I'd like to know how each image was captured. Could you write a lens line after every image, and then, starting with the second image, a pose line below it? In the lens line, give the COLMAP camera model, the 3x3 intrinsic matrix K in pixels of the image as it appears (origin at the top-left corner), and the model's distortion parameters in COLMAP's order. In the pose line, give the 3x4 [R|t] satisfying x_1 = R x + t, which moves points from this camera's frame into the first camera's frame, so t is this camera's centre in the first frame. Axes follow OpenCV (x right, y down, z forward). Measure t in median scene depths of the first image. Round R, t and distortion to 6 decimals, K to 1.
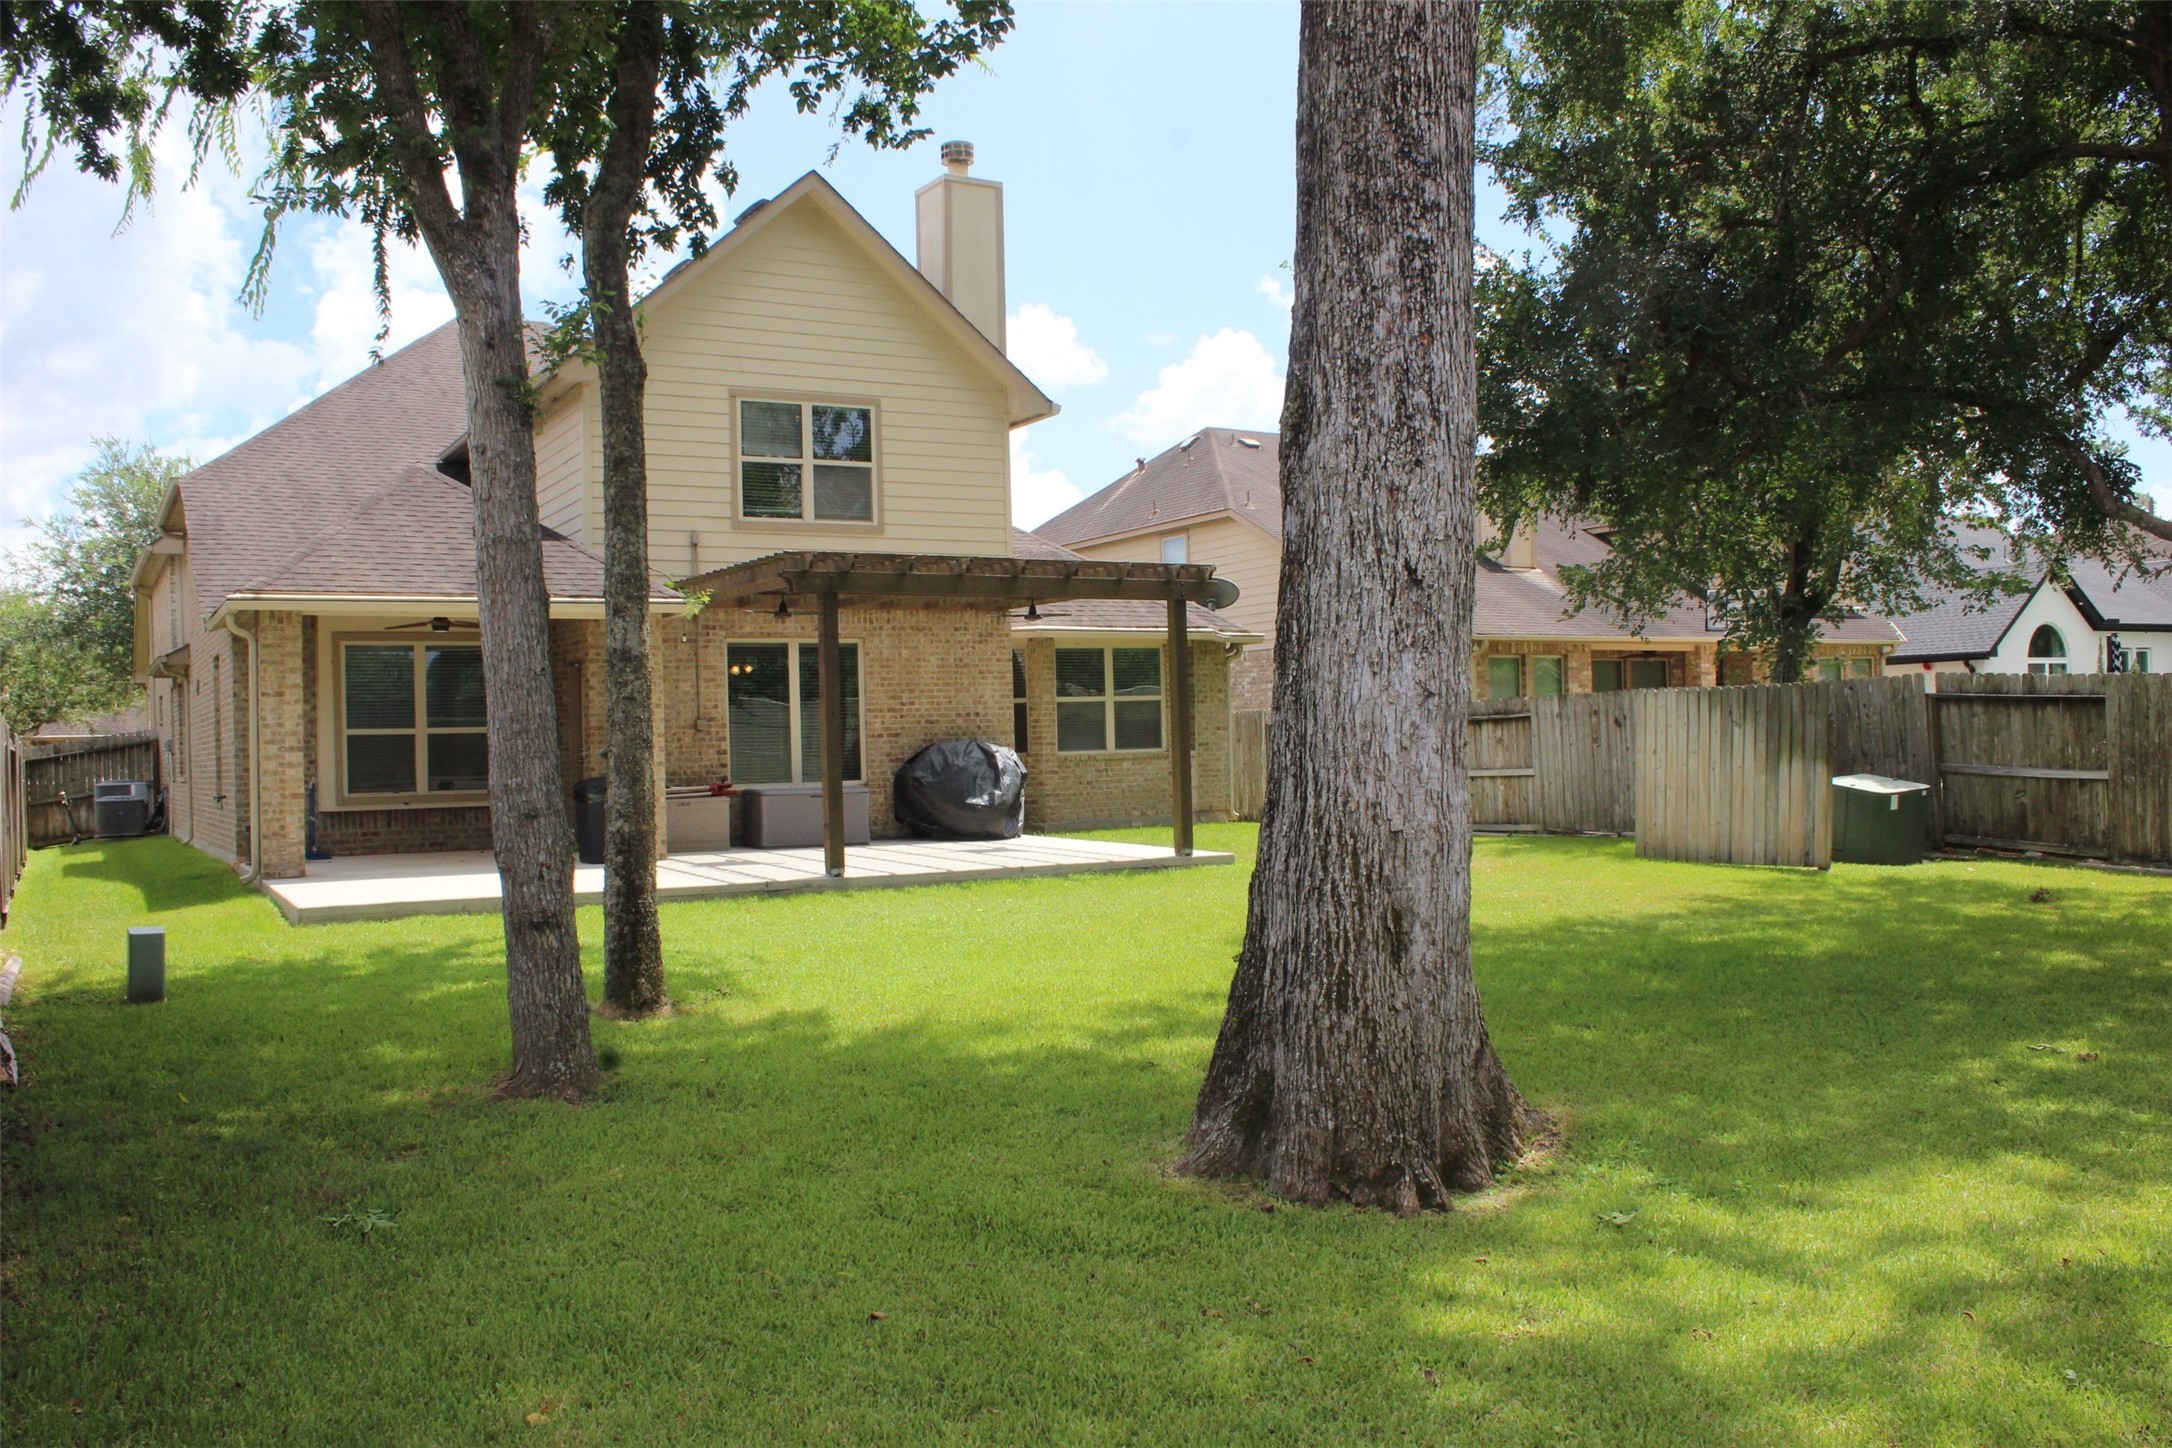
lens RADIAL K [[1789.4, 0, 1086.0], [0, 1789.4, 724.0], [0, 0, 1]] dist [-0.218290, 0.000459]
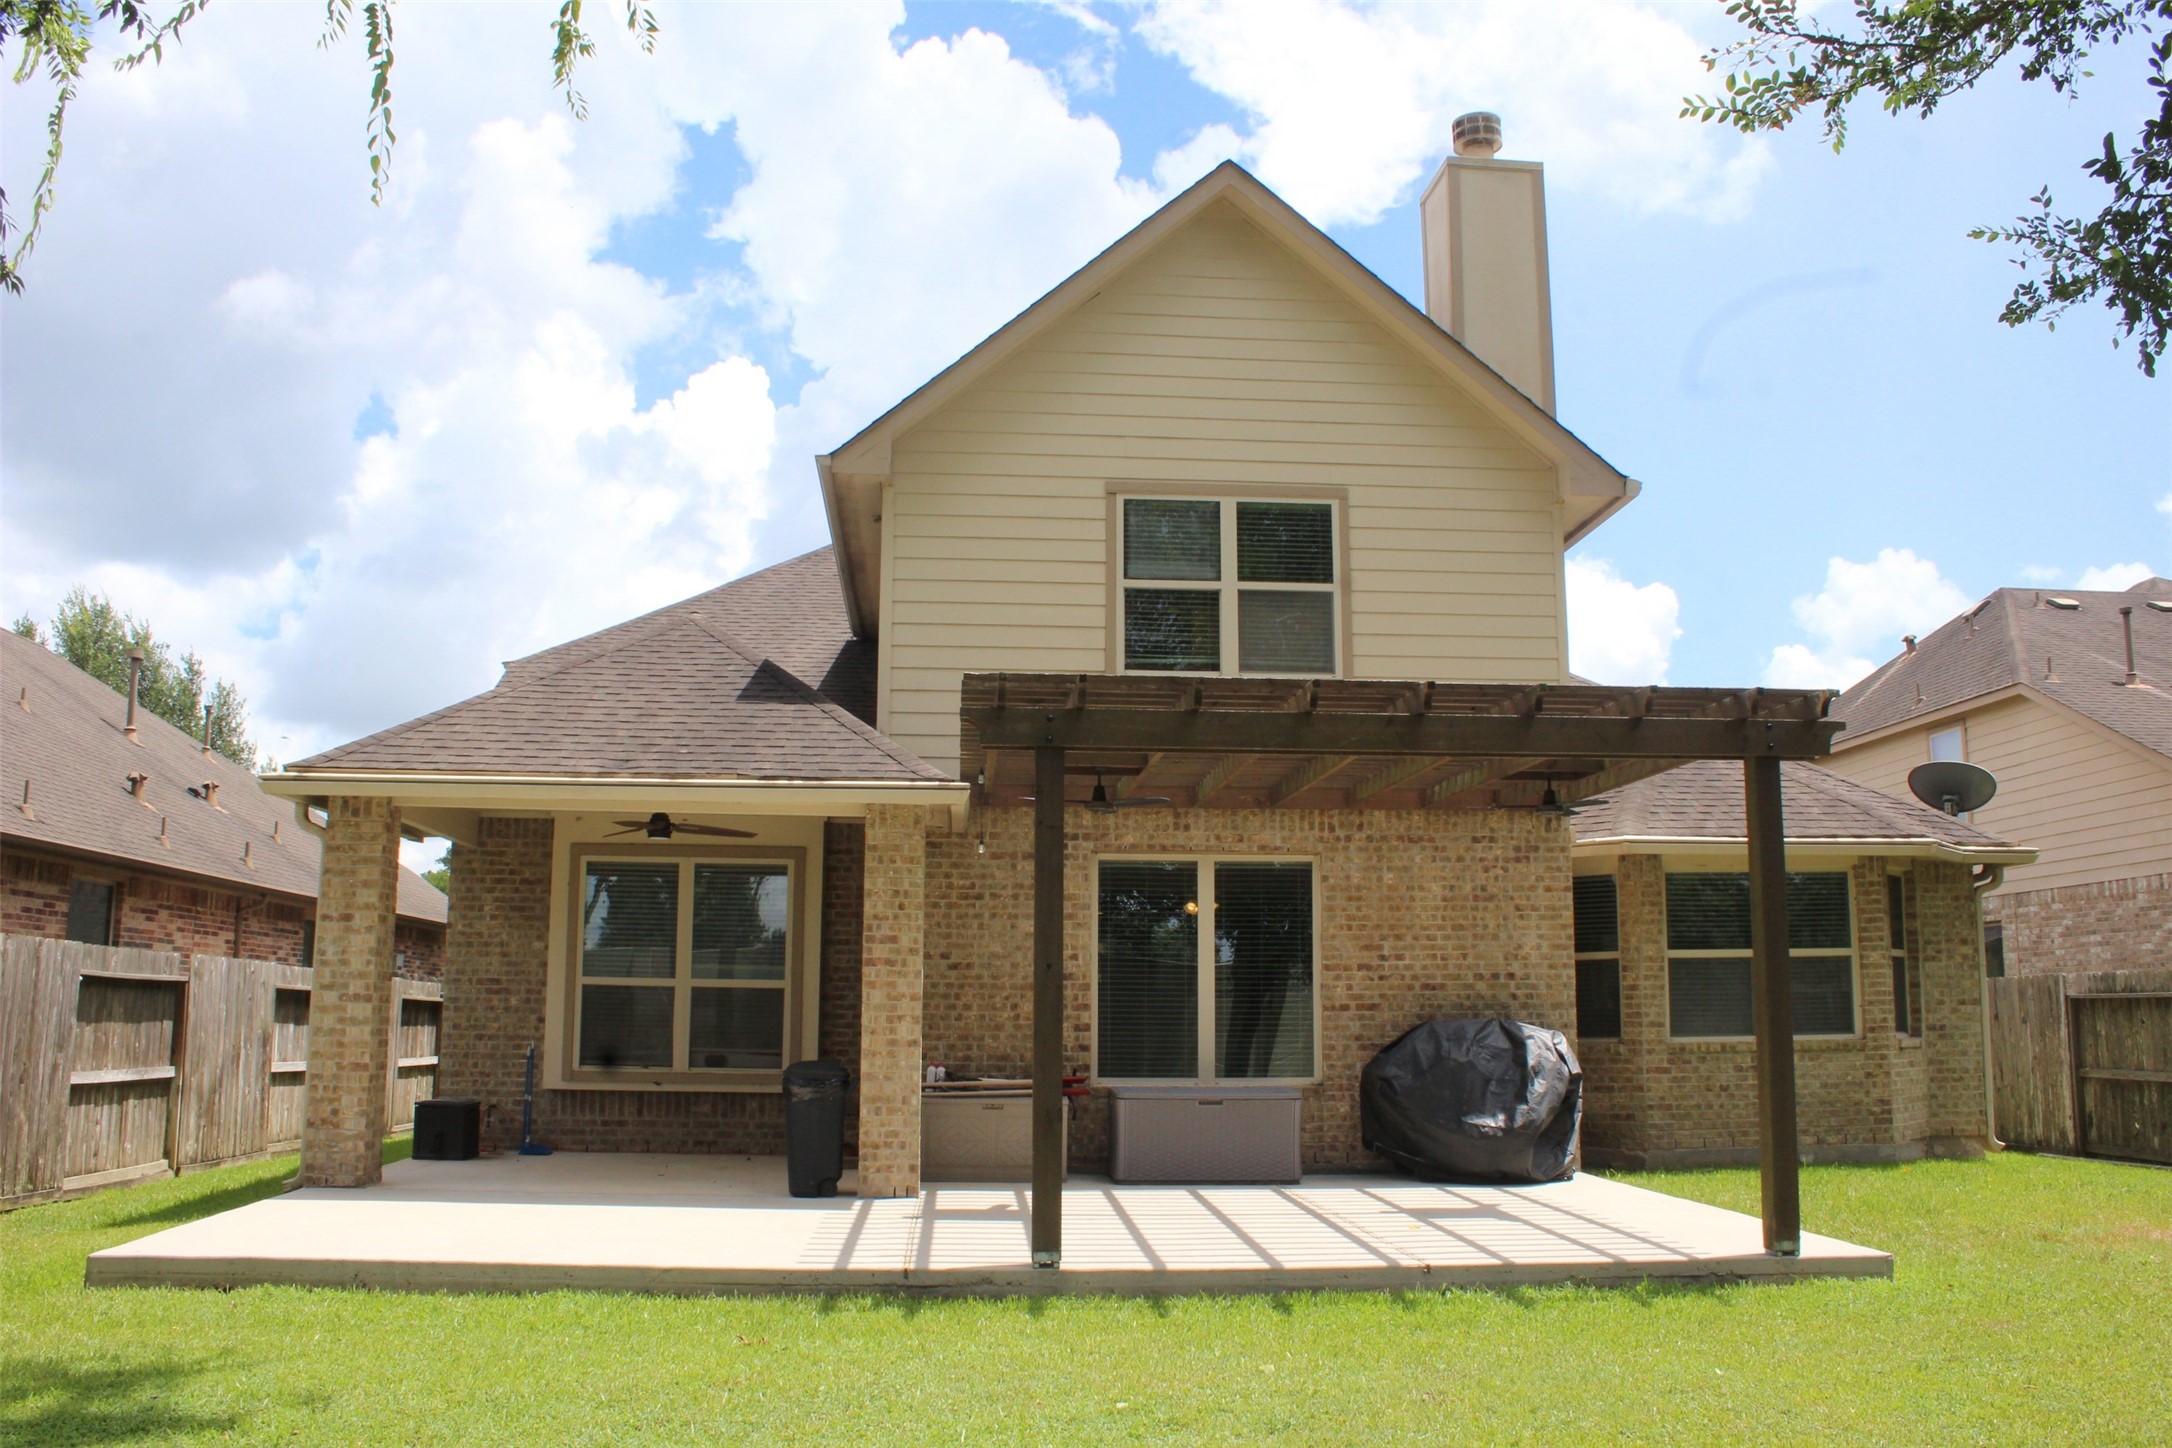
lens RADIAL K [[1791.7, 0, 1085.3], [0, 1791.7, 734.8], [0, 0, 1]] dist [-0.182942, 0.162025]
pose [[0.892002, -0.041506, -0.450122, 0.090507], [-0.022817, 0.990372, -0.136538, -0.001117], [0.451456, 0.132063, 0.882467, 0.389697]]
